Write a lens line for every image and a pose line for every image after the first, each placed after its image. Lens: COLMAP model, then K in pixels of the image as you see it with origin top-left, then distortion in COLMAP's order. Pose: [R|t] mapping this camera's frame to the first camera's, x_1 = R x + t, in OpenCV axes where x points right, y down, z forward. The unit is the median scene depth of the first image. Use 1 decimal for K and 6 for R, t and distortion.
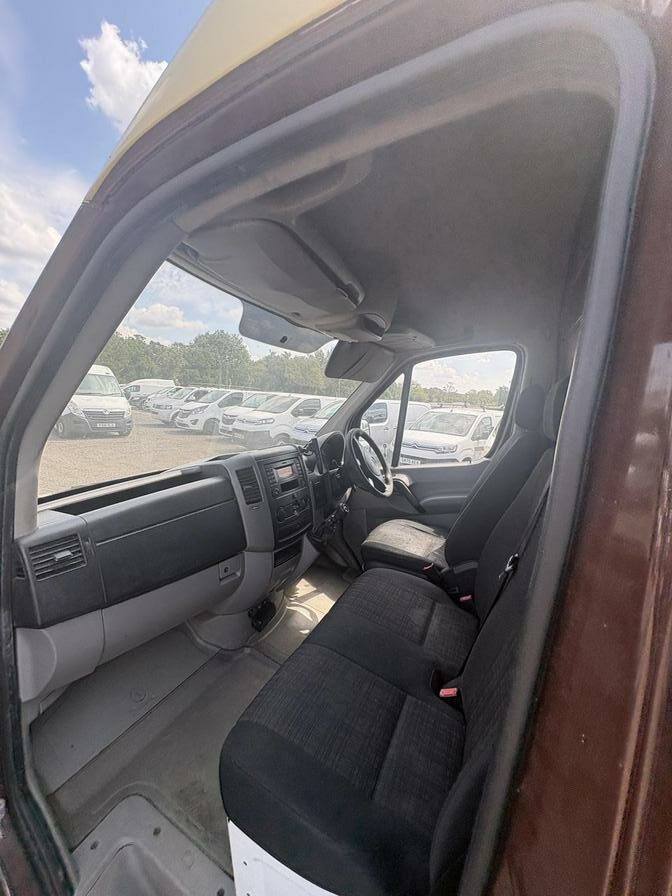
lens RADIAL K [[361.8, 0, 329.1], [0, 361.8, 453.8], [0, 0, 1]] dist [0.001047, 0.000634]
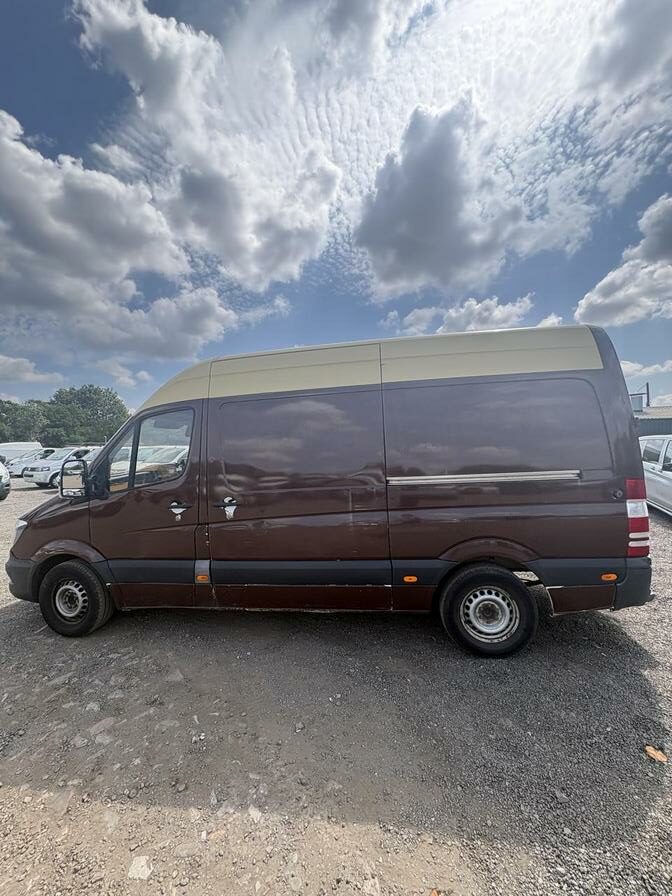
lens RADIAL K [[361.8, 0, 336.7], [0, 361.8, 447.0], [0, 0, 1]] dist [0.001047, 0.000634]
pose [[0.947858, -0.080464, 0.308368, 0.116590], [0.123243, 0.984869, -0.121836, 0.213489], [-0.293899, 0.153488, 0.943433, -1.235793]]
